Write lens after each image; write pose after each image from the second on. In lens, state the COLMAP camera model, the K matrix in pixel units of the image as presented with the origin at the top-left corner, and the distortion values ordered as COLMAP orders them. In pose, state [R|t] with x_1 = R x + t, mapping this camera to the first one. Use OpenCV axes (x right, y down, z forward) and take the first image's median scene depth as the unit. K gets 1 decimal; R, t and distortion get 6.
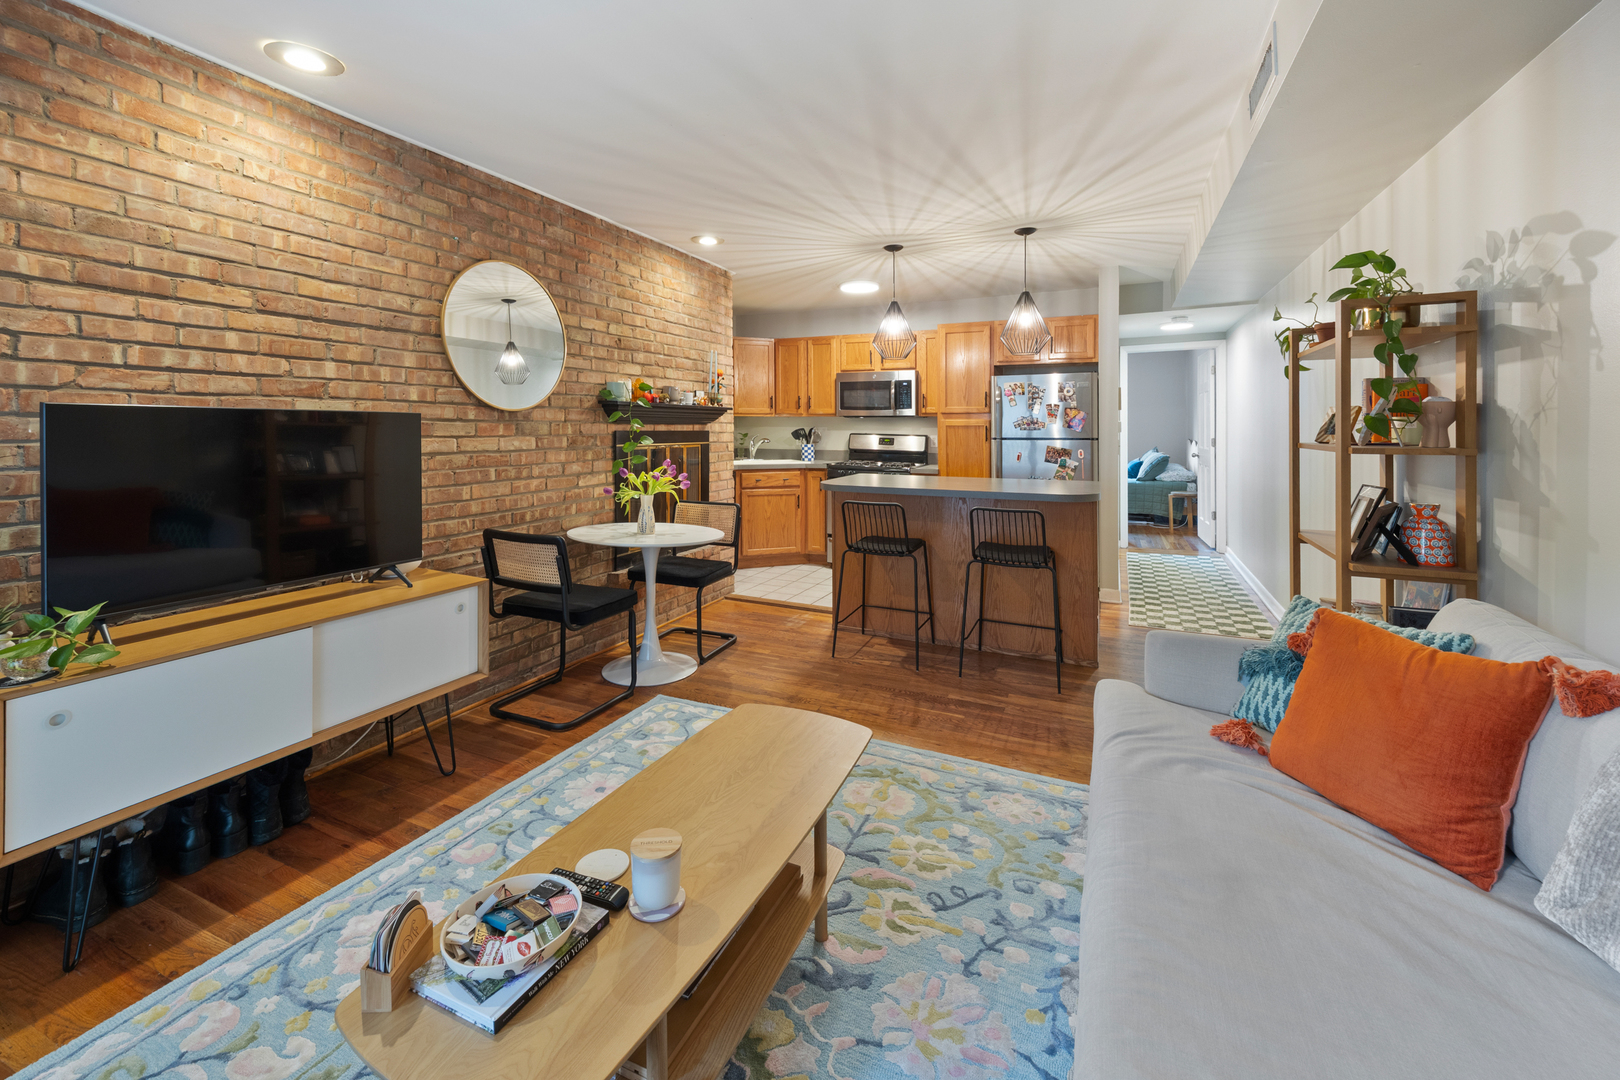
lens RADIAL K [[673.8, 0, 810.0], [0, 673.8, 540.0], [0, 0, 1]] dist [0.011504, -0.000082]
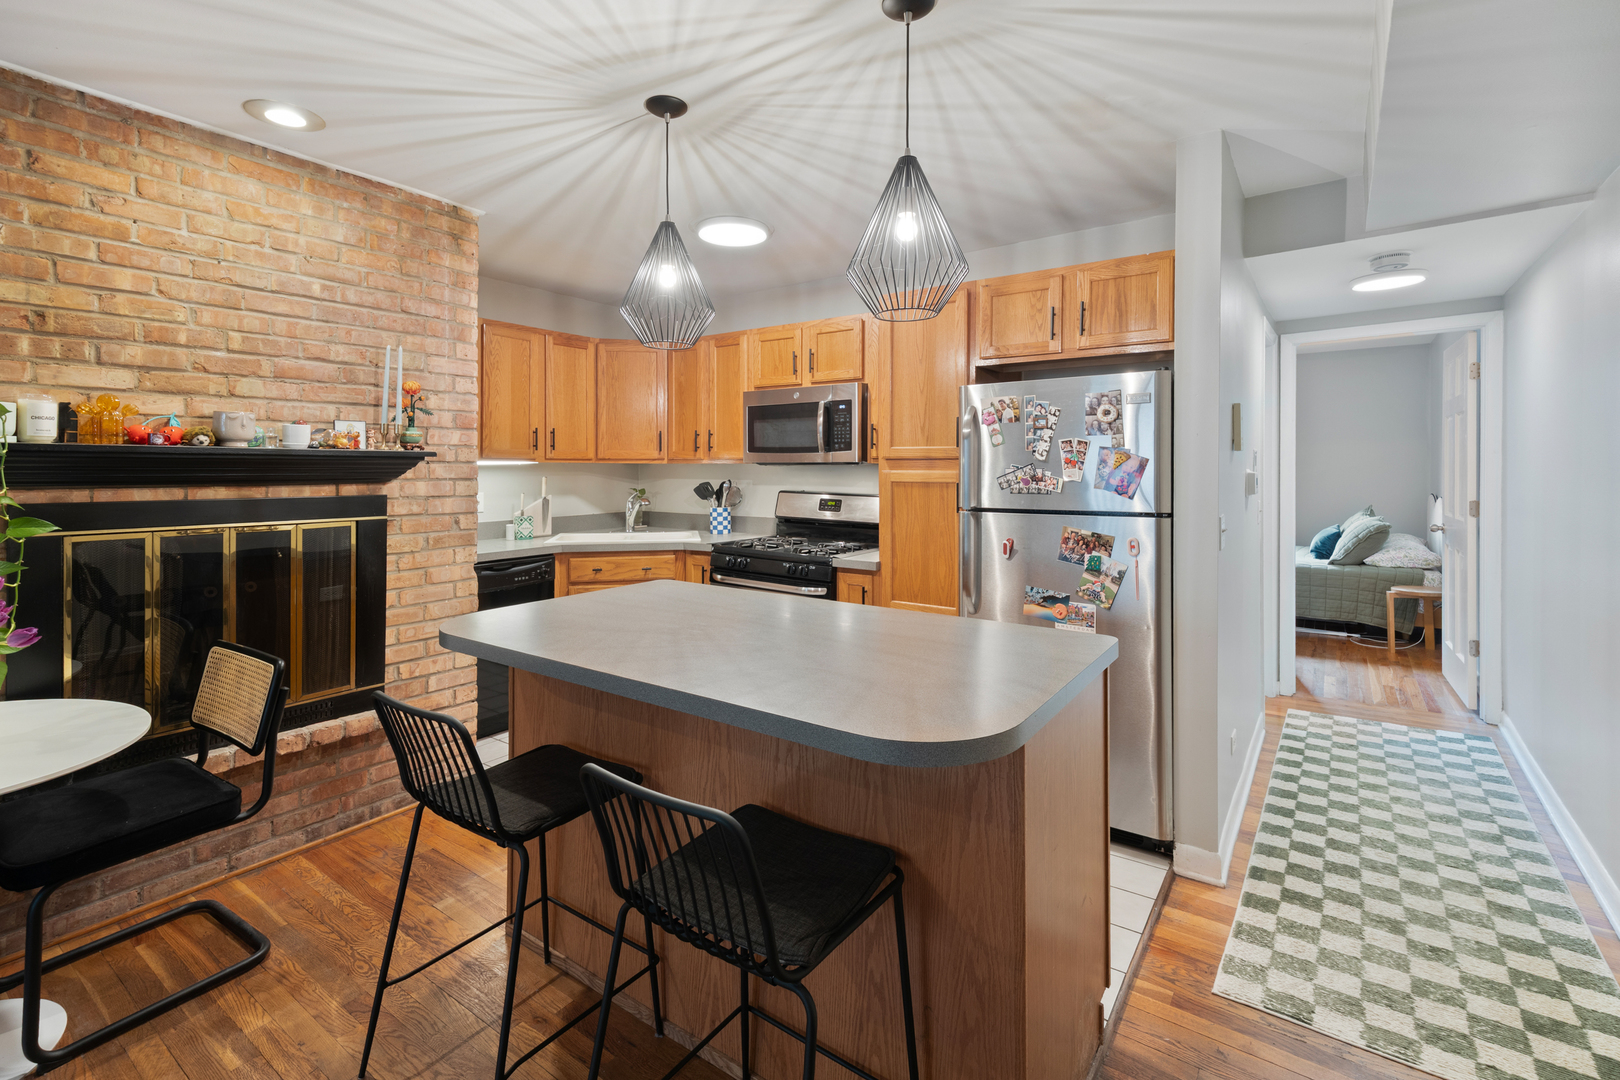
lens RADIAL K [[764.5, 0, 788.4], [0, 764.5, 577.9], [0, 0, 1]] dist [0.013015, 0.000042]
pose [[0.980335, 0.025855, -0.195640, 0.313221], [-0.030438, 0.999327, -0.020457, -0.100950], [0.194979, 0.026009, 0.980462, 0.502814]]
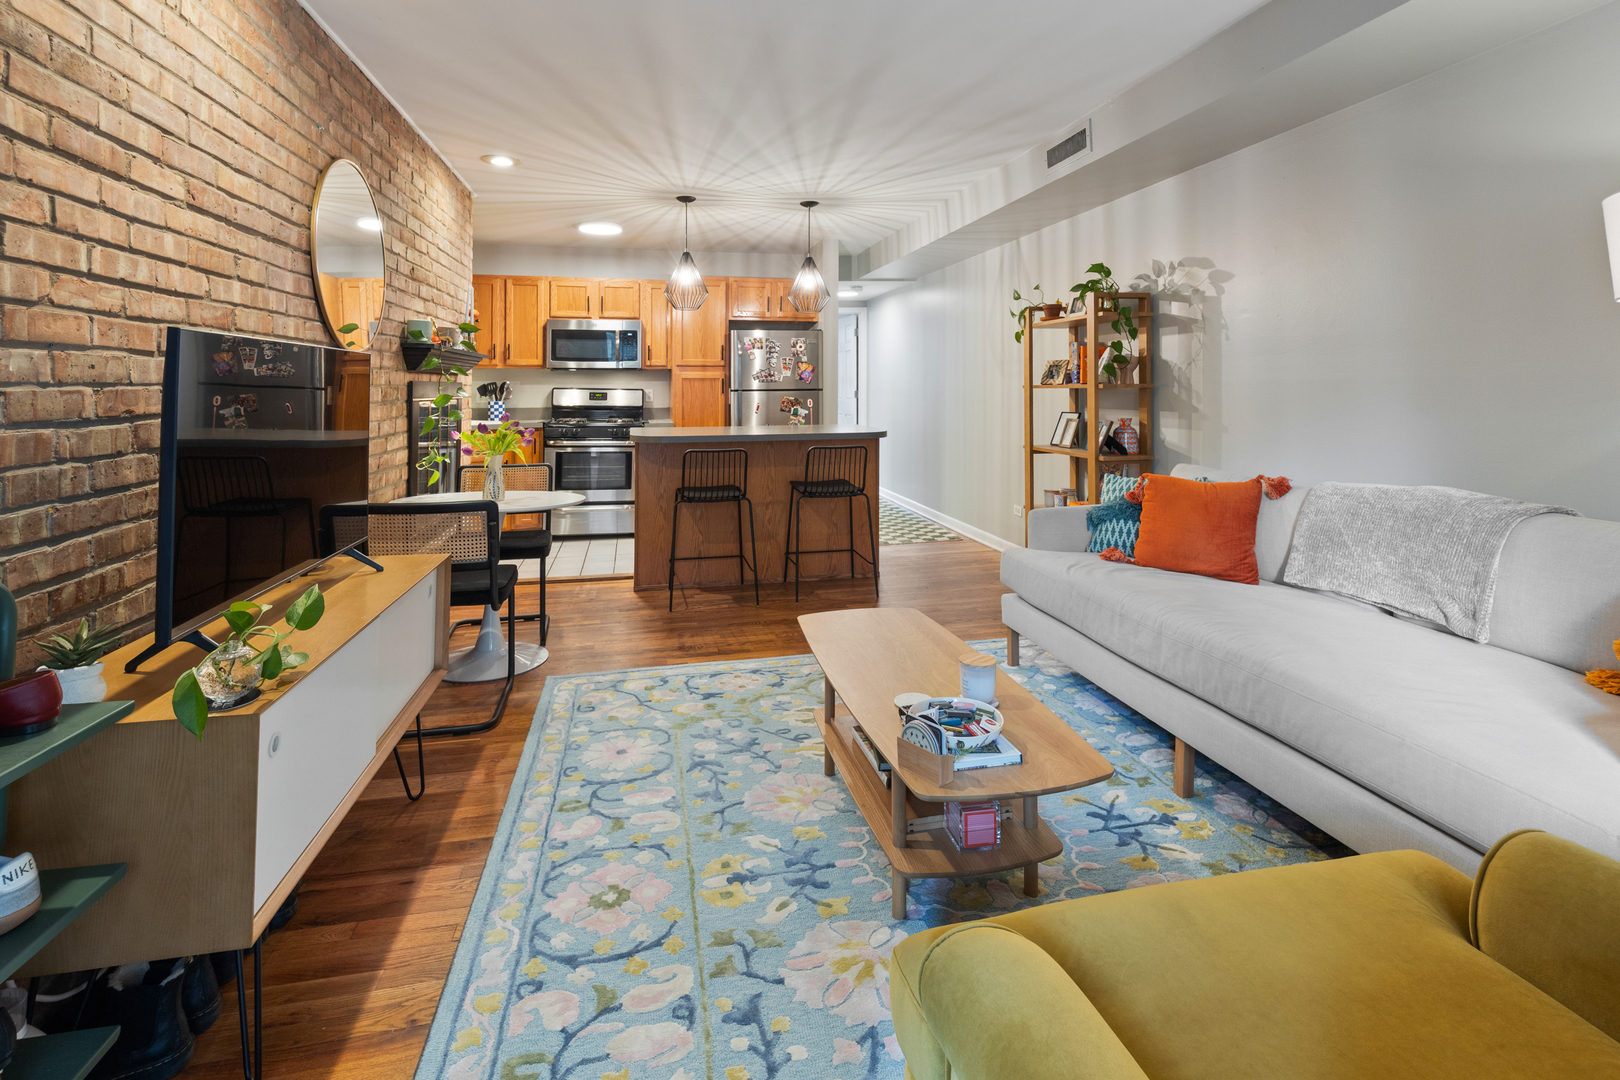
lens RADIAL K [[774.5, 0, 807.3], [0, 774.5, 533.2], [0, 0, 1]] dist [0.031298, -0.000887]
pose [[0.793030, -0.121644, 0.596914, -0.475878], [0.110119, 0.992344, 0.055929, 0.018414], [-0.599147, 0.021378, 0.800354, -0.033143]]
